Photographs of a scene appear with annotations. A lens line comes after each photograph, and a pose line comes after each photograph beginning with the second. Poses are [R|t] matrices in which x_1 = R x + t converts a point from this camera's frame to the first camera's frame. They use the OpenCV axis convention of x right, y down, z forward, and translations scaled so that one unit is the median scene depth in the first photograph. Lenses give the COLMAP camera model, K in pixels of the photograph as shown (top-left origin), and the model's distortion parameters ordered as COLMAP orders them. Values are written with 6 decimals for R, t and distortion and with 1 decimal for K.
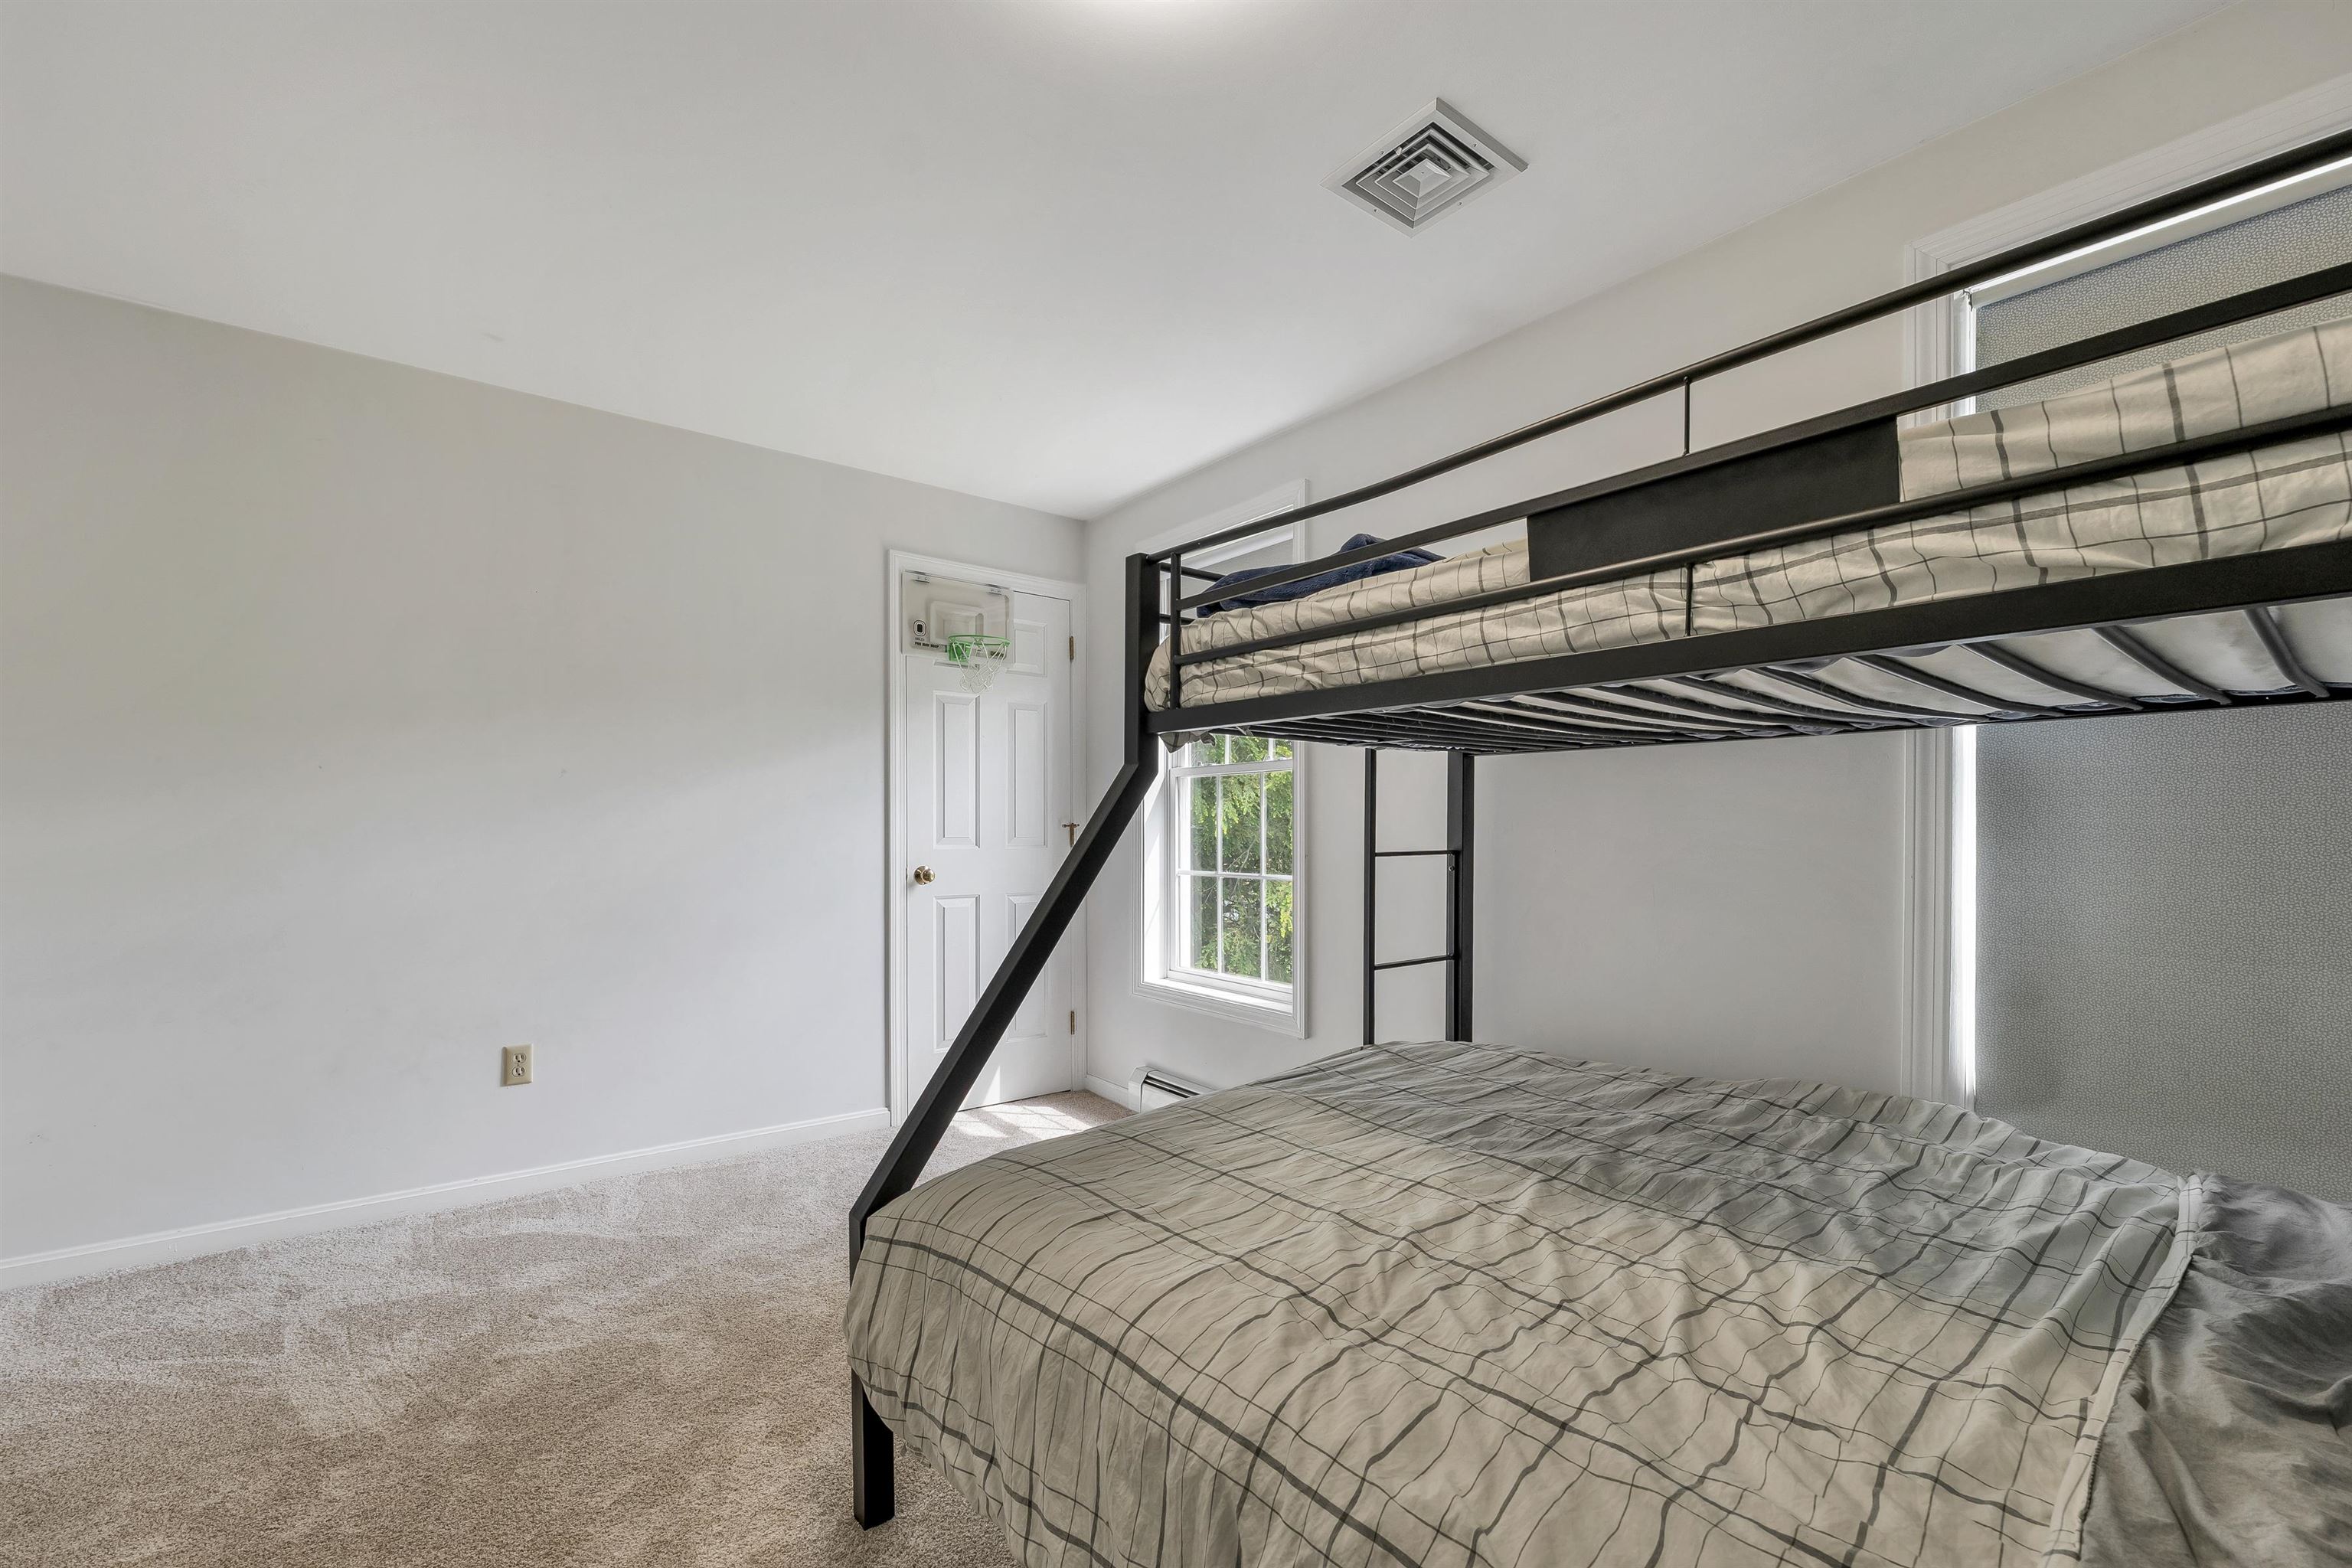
lens RADIAL K [[985.6, 0, 1170.4], [0, 985.6, 836.1], [0, 0, 1]] dist [0.000834, 0.000158]
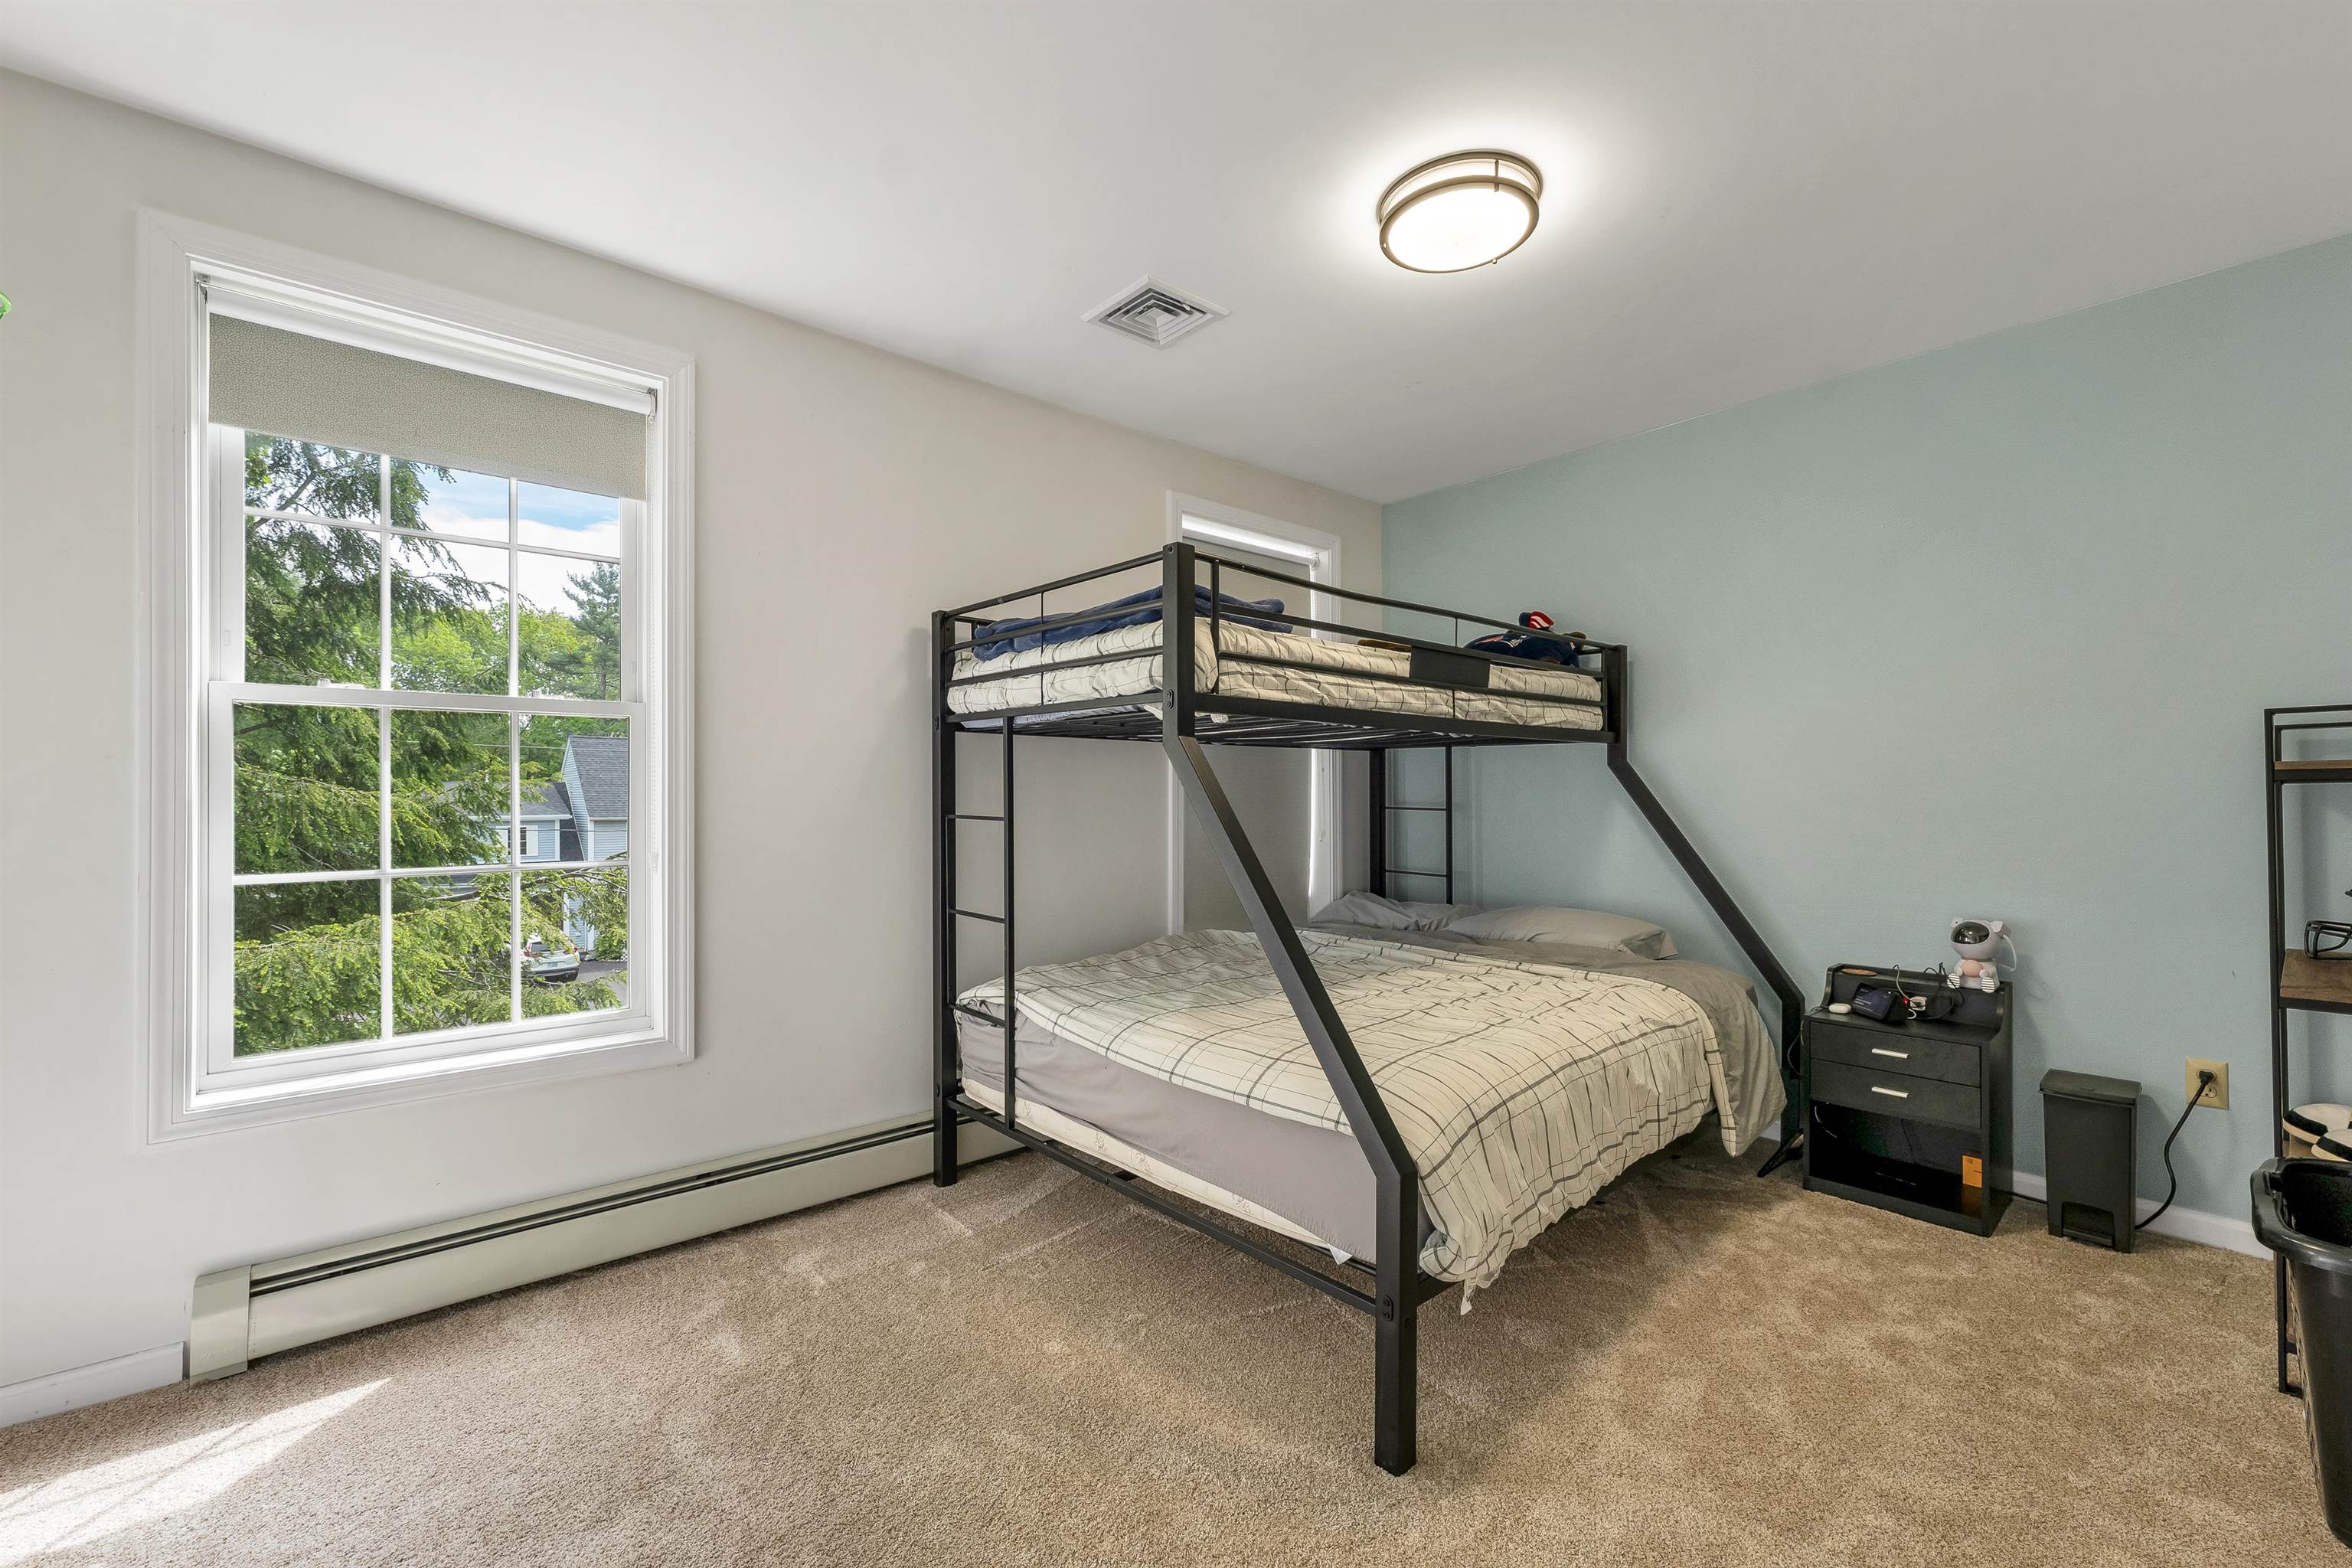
lens RADIAL K [[985.9, 0, 1176.0], [0, 985.9, 784.0], [0, 0, 1]] dist [0.000053, 0.000116]
pose [[-0.064954, 0.008262, 0.997854, -1.374260], [0.008362, 0.999935, -0.007735, -0.016495], [-0.997853, 0.007841, -0.065019, 1.338808]]
